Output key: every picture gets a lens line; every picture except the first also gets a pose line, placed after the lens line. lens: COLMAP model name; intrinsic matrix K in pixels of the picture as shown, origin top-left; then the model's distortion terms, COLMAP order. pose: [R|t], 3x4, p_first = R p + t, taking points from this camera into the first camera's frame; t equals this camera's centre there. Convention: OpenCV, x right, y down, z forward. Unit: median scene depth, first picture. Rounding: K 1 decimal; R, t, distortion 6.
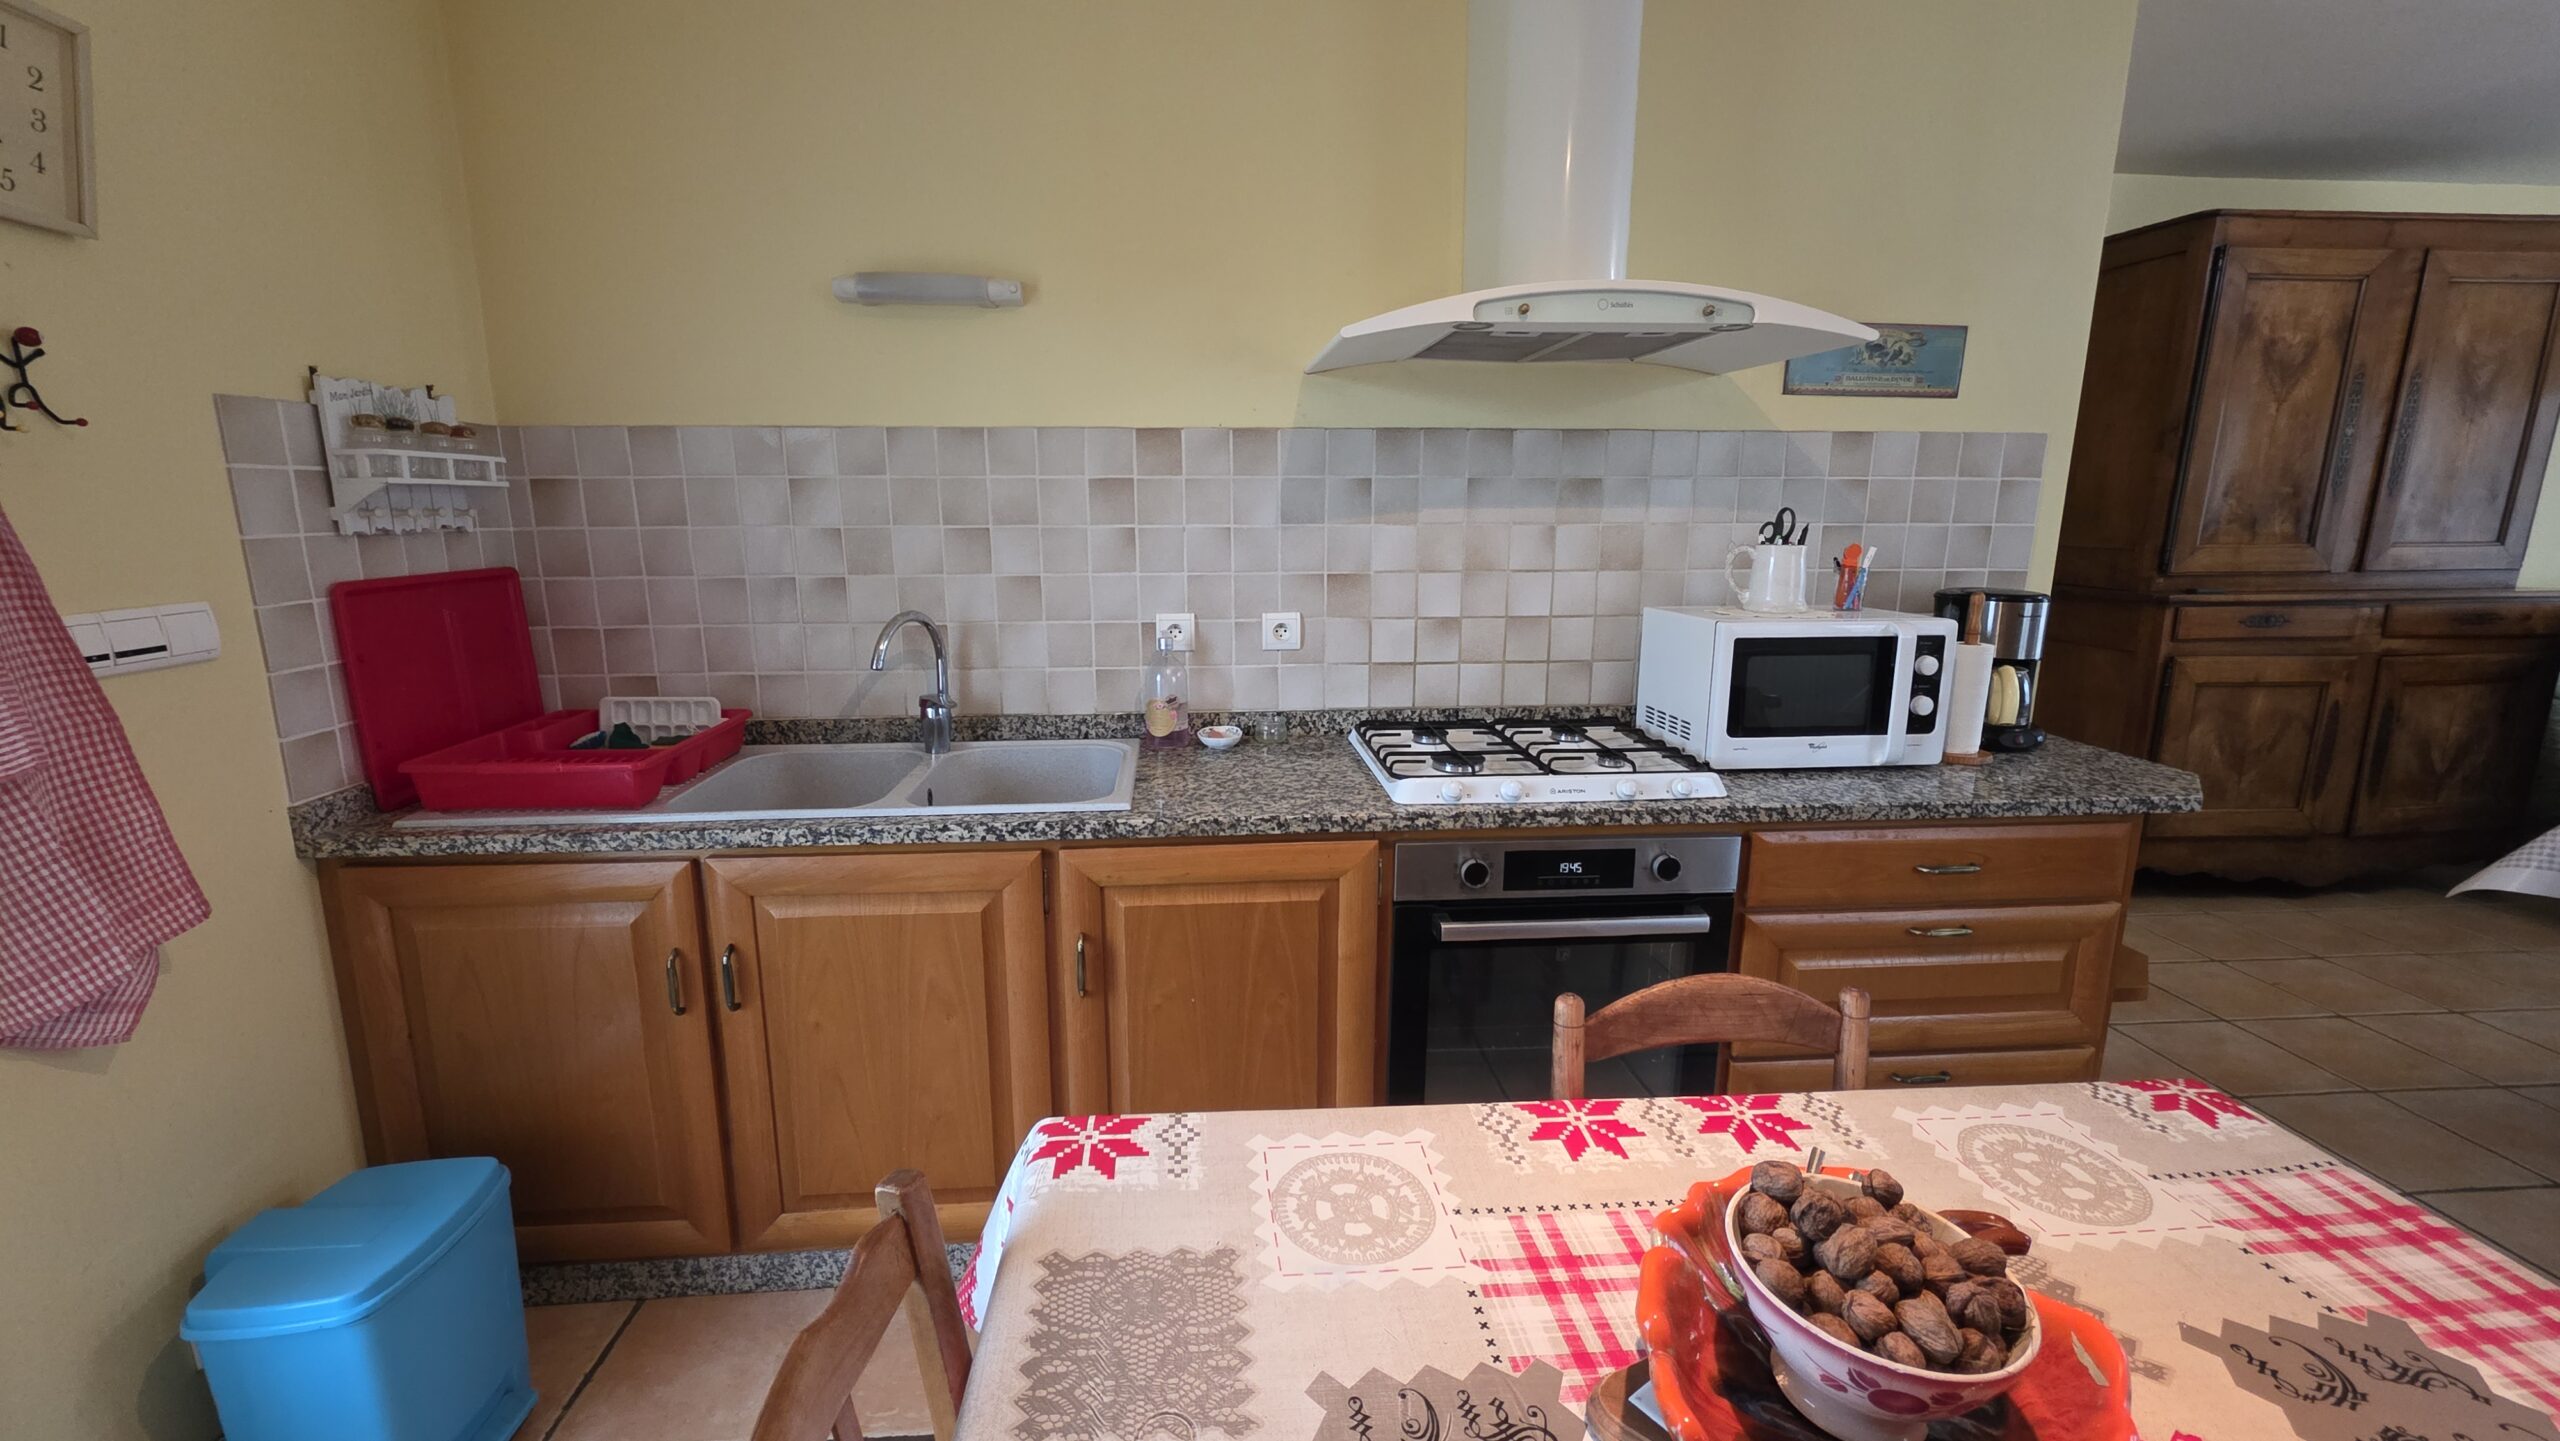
lens RADIAL K [[1022.6, 0, 1249.5], [0, 1022.6, 712.3], [0, 0, 1]] dist [0.004016, 0.000430]
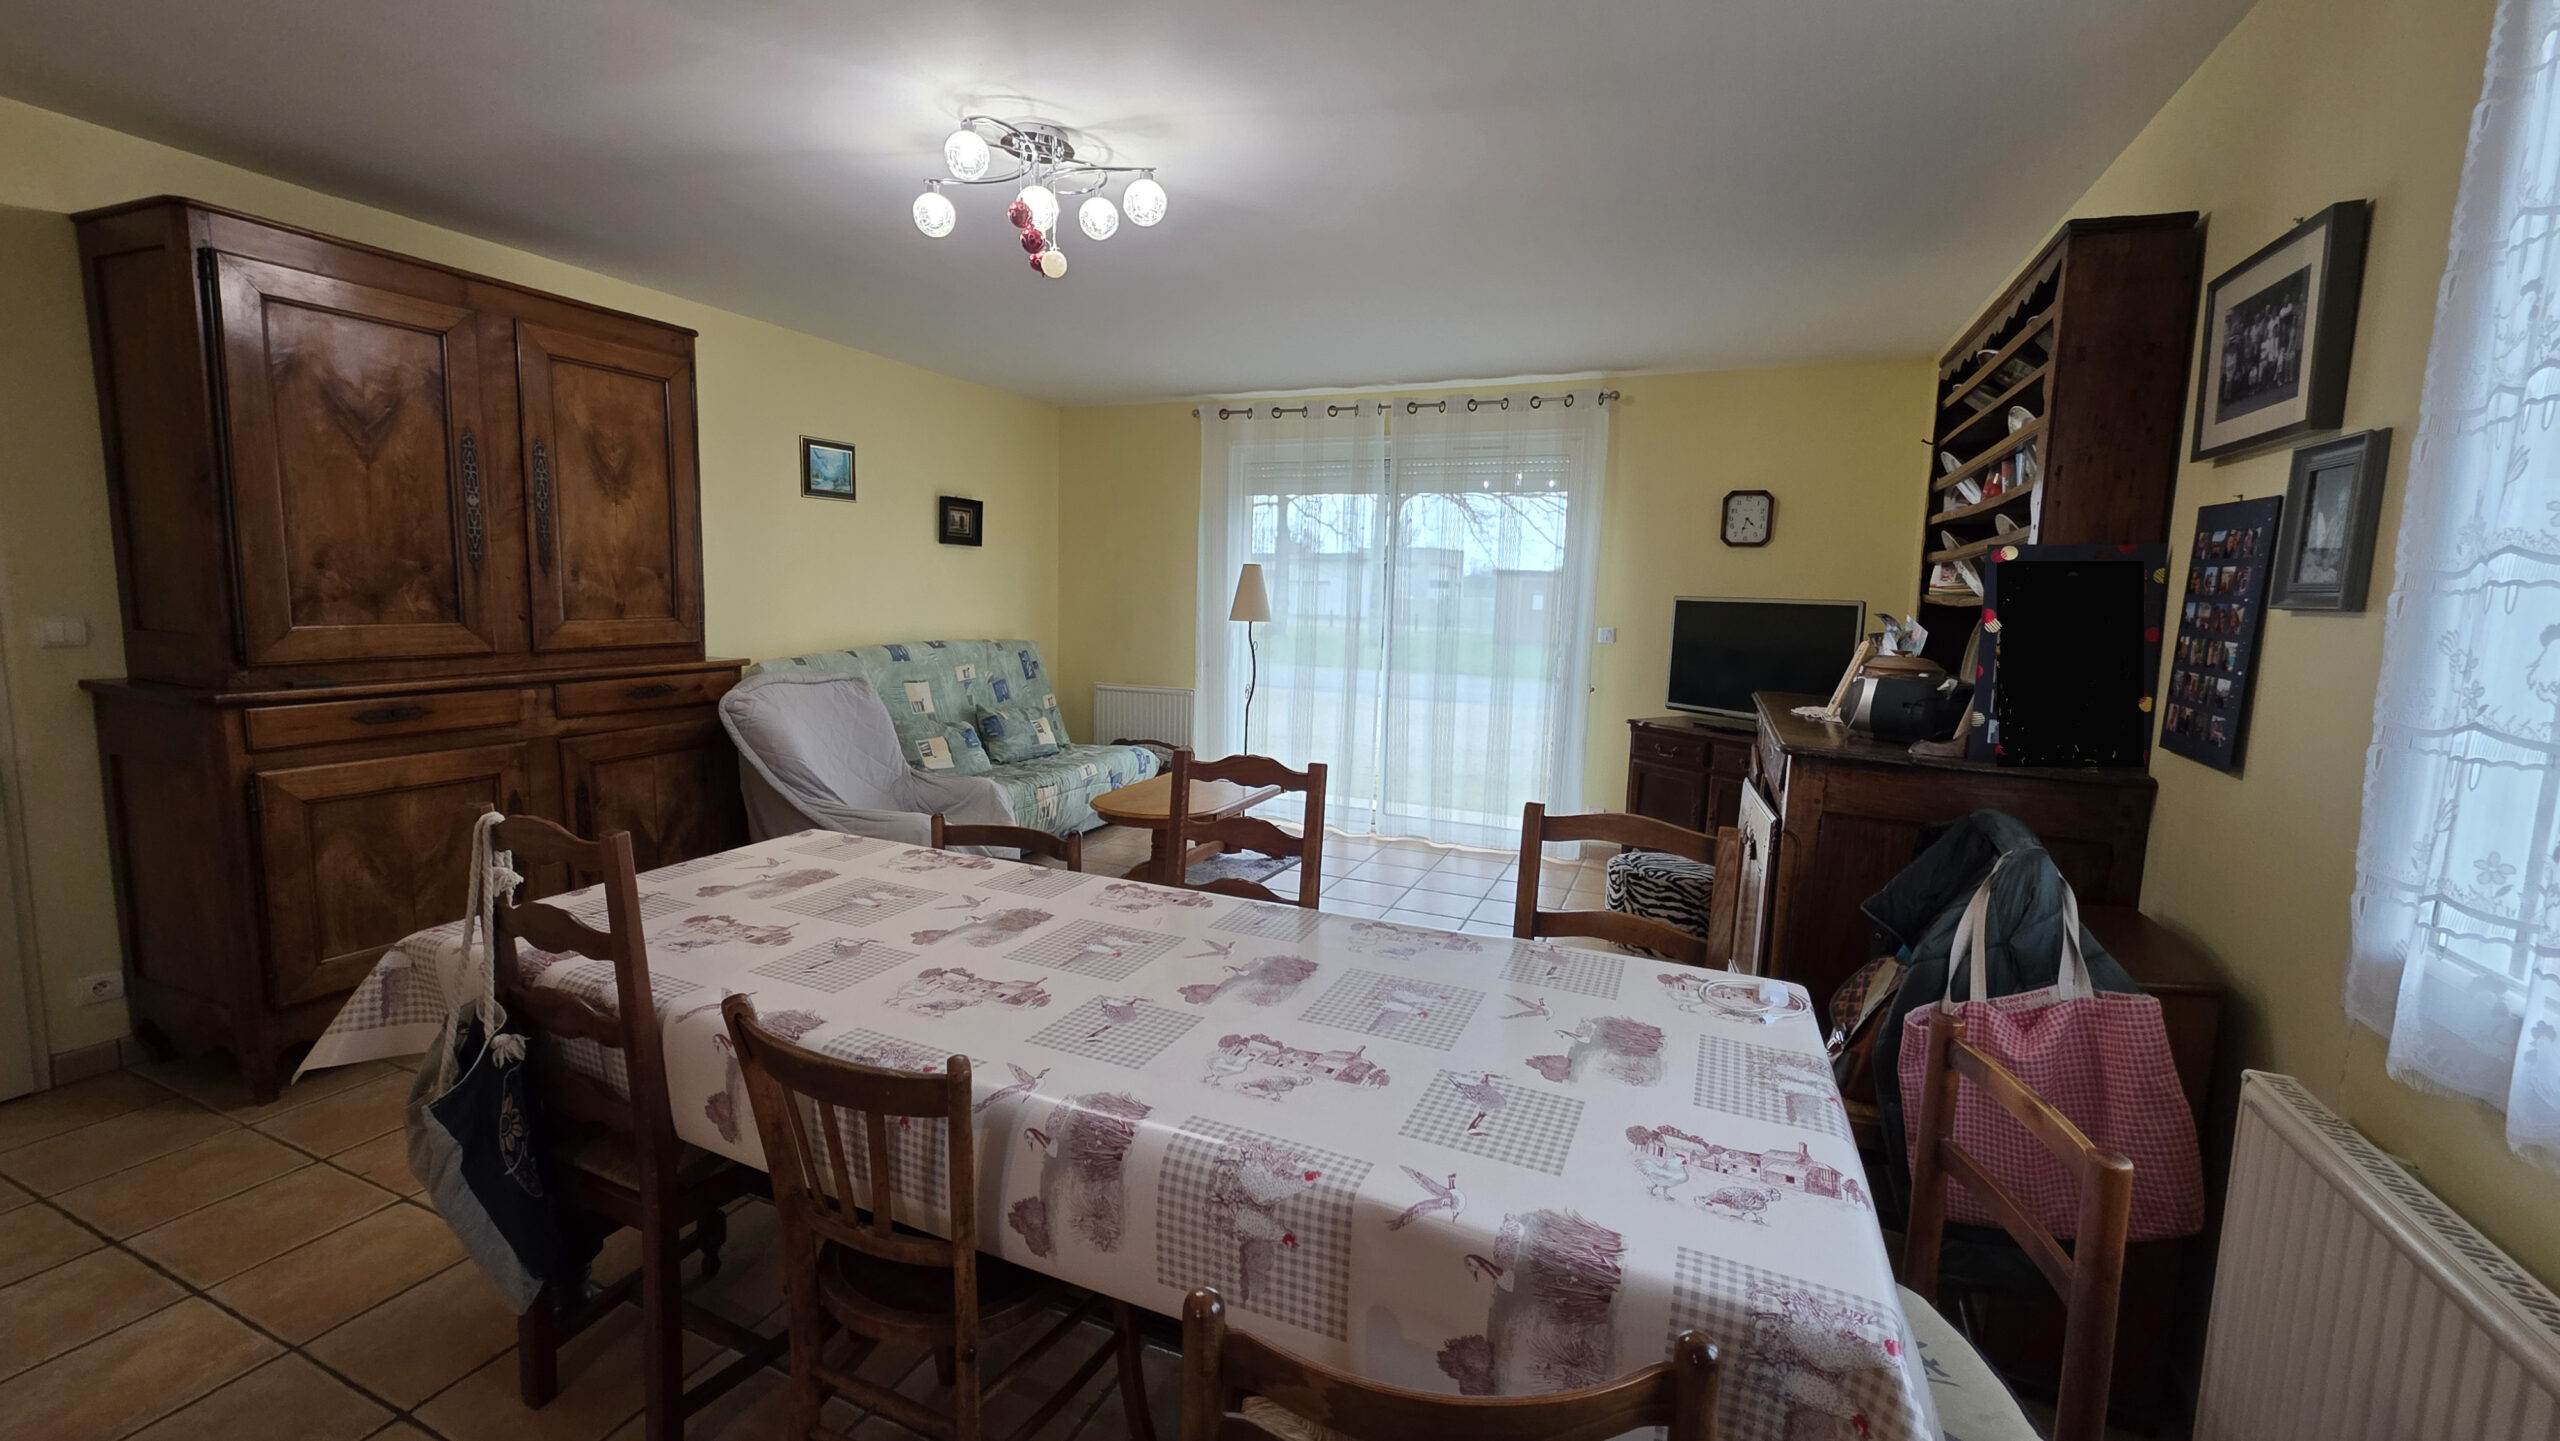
lens RADIAL K [[1023.7, 0, 1262.9], [0, 1023.7, 715.2], [0, 0, 1]] dist [-0.000650, 0.000130]
pose [[0.474653, -0.099600, 0.874520, 0.585400], [0.151976, 0.987928, 0.030030, -0.005189], [-0.866953, 0.118652, 0.484059, -0.028450]]
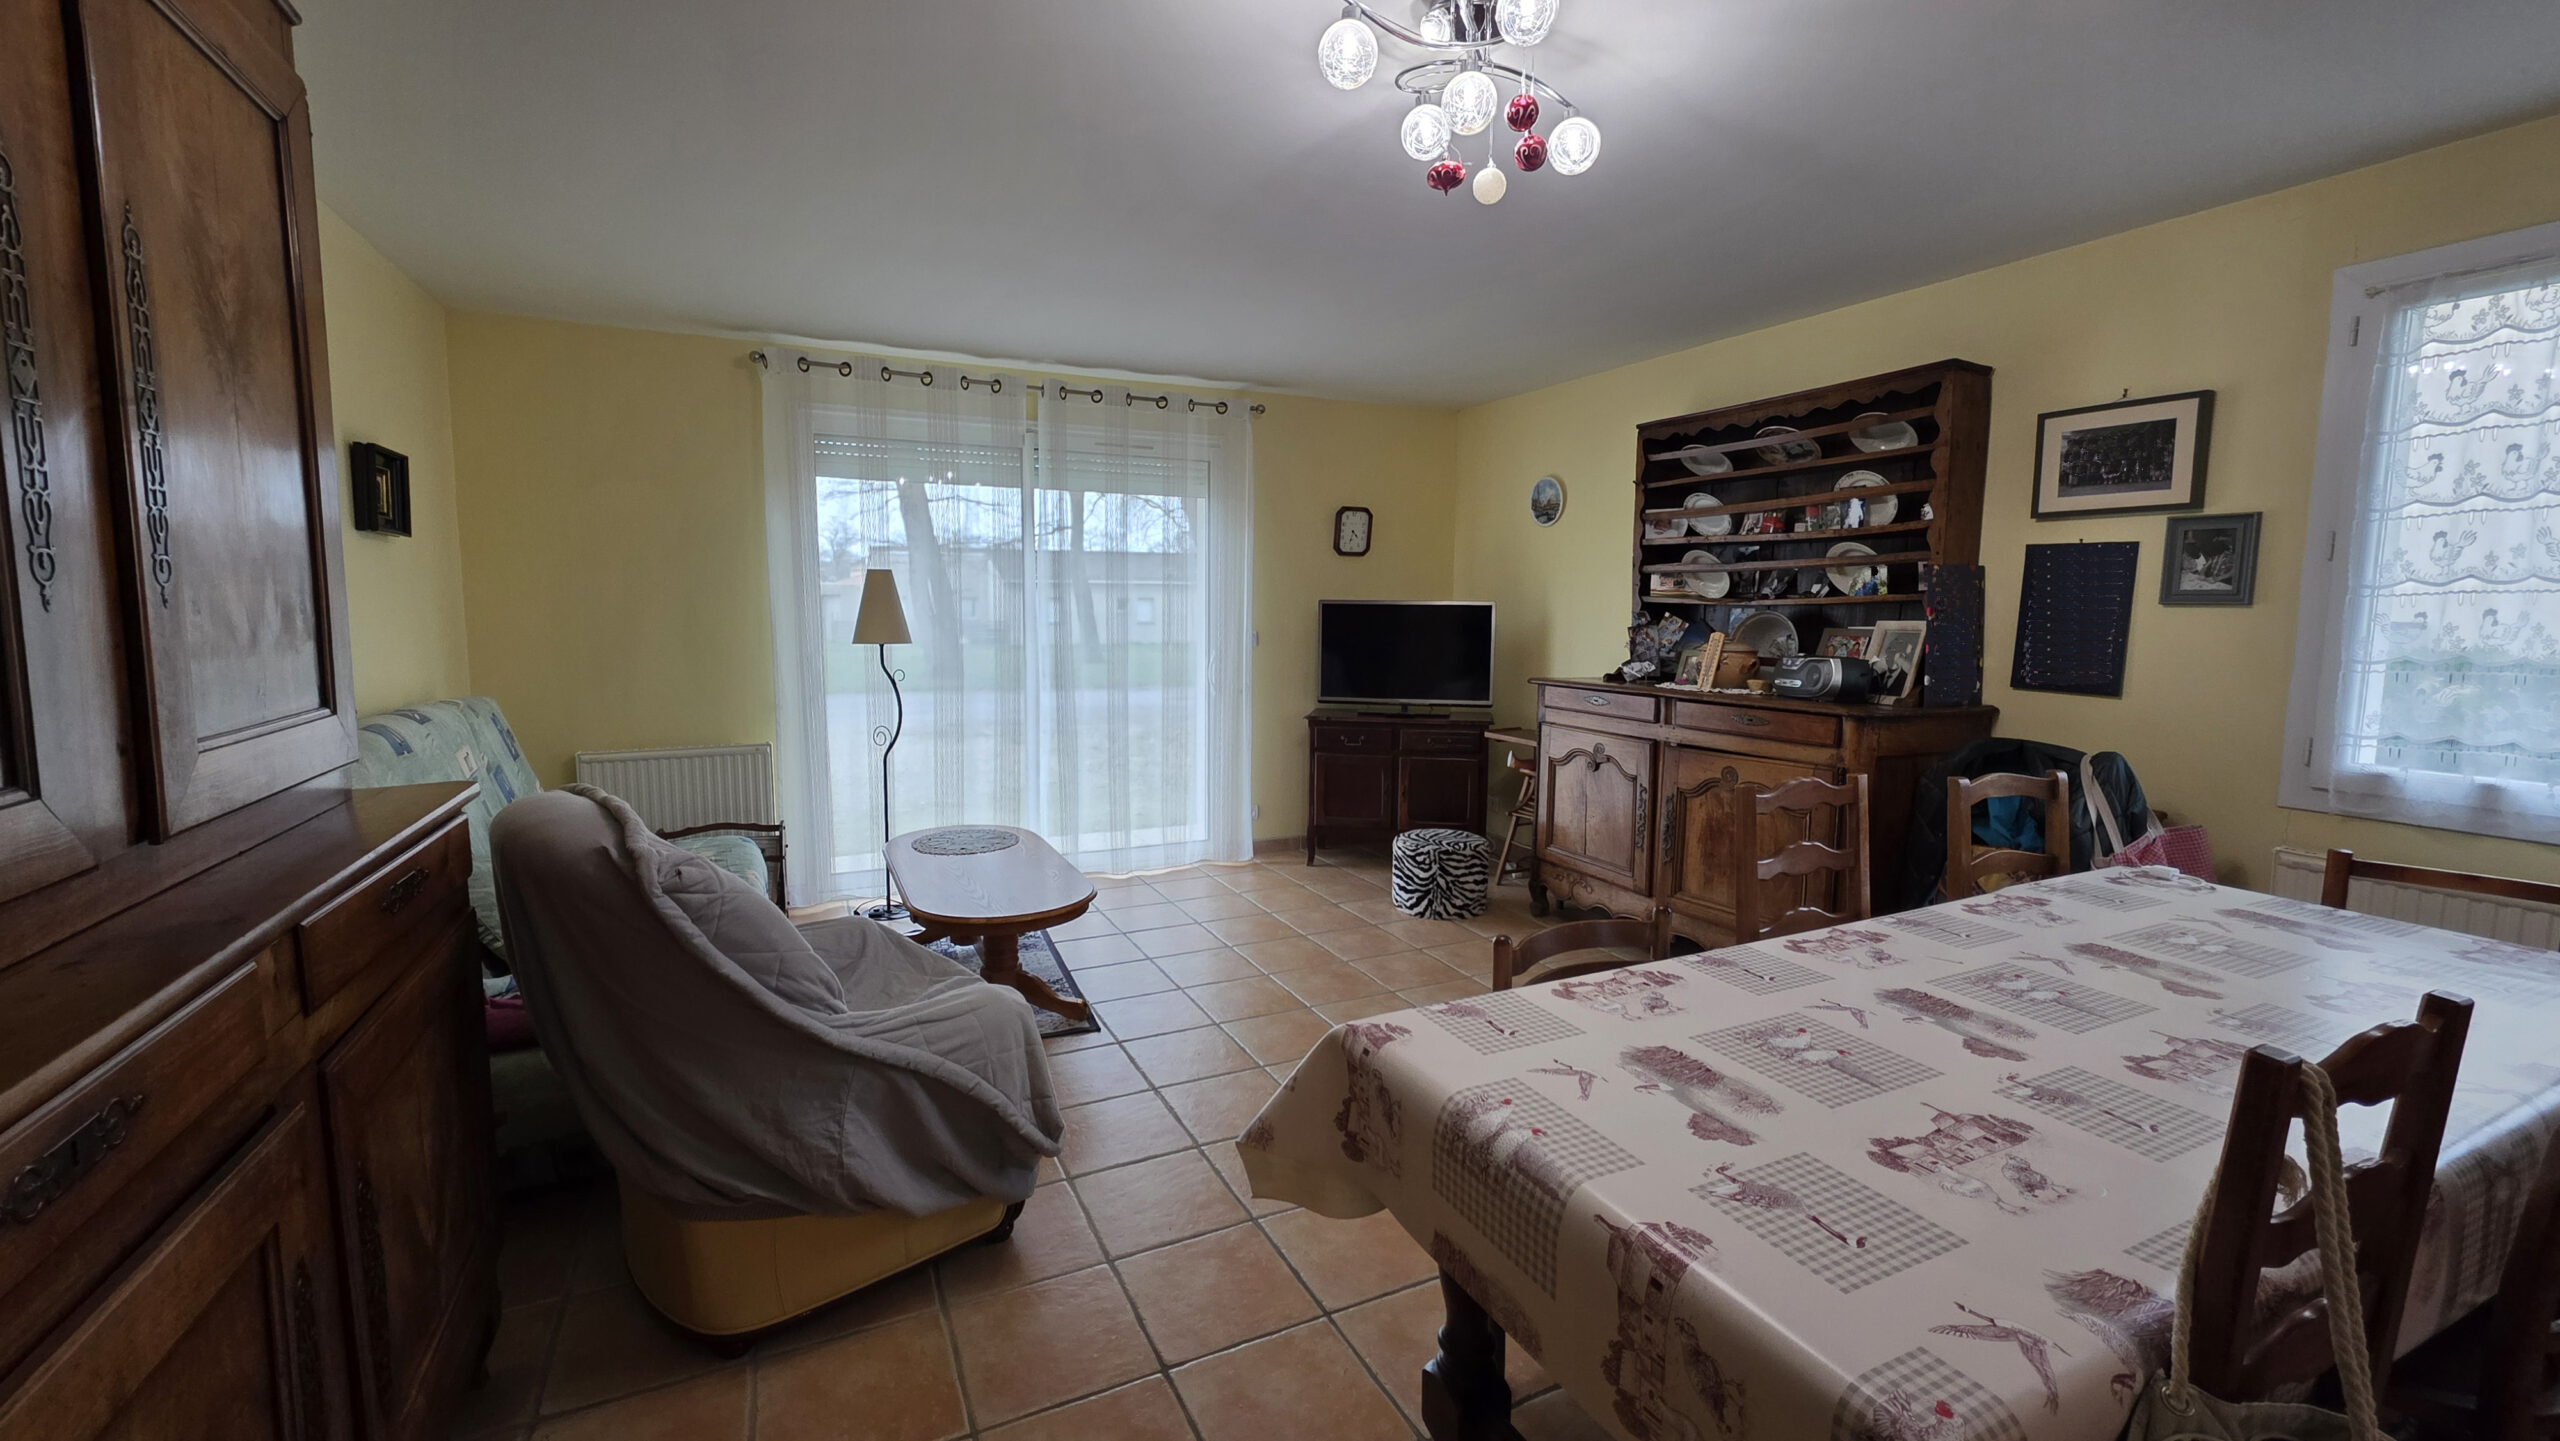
lens RADIAL K [[1023.7, 0, 1262.9], [0, 1023.7, 715.2], [0, 0, 1]] dist [-0.000650, 0.000130]
pose [[-0.360660, -0.107025, 0.926536, 0.691207], [0.180189, 0.966685, 0.181803, -0.176327], [-0.915126, 0.232521, -0.329360, 0.816187]]
